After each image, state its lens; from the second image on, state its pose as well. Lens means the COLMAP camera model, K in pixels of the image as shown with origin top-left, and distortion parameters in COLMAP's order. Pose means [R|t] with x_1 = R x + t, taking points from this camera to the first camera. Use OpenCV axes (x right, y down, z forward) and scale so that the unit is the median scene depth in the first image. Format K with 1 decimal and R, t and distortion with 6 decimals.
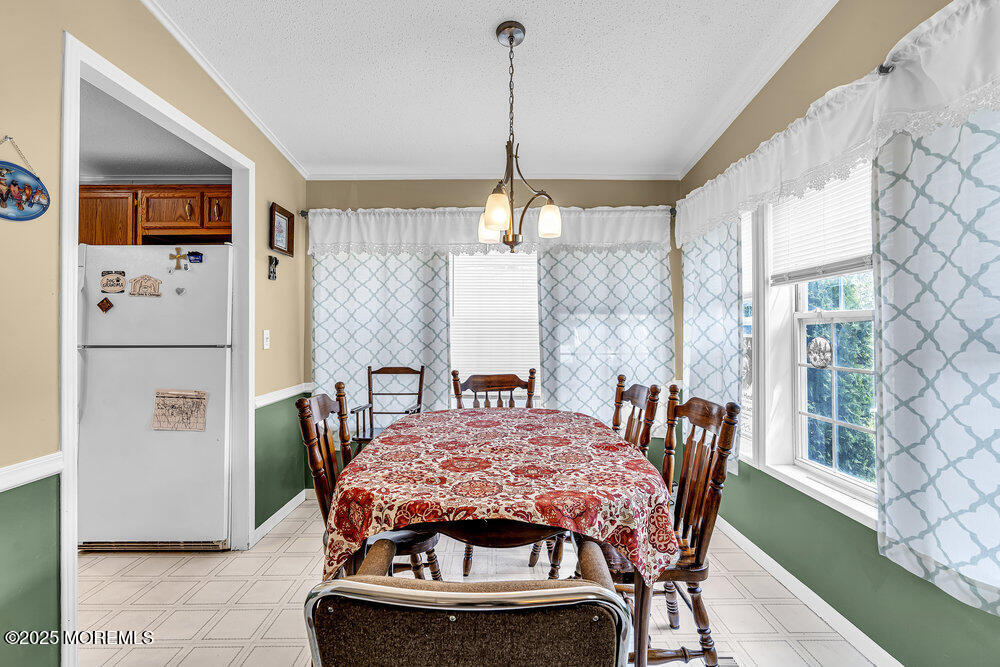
lens RADIAL K [[453.7, 0, 496.8], [0, 453.7, 325.9], [0, 0, 1]] dist [-0.006267, -0.000861]
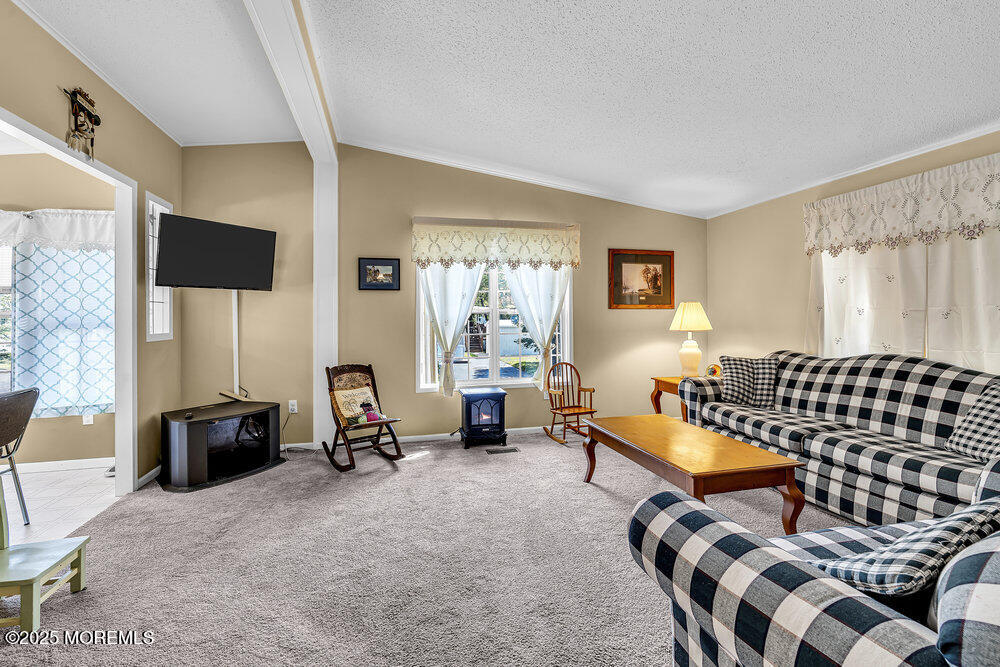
lens RADIAL K [[453.7, 0, 501.4], [0, 453.7, 325.1], [0, 0, 1]] dist [-0.006267, -0.000861]
pose [[-0.266661, 0.005469, 0.963775, -2.019102], [-0.007785, 0.999939, -0.007828, 0.027662], [-0.963759, -0.009590, -0.266602, -0.782840]]
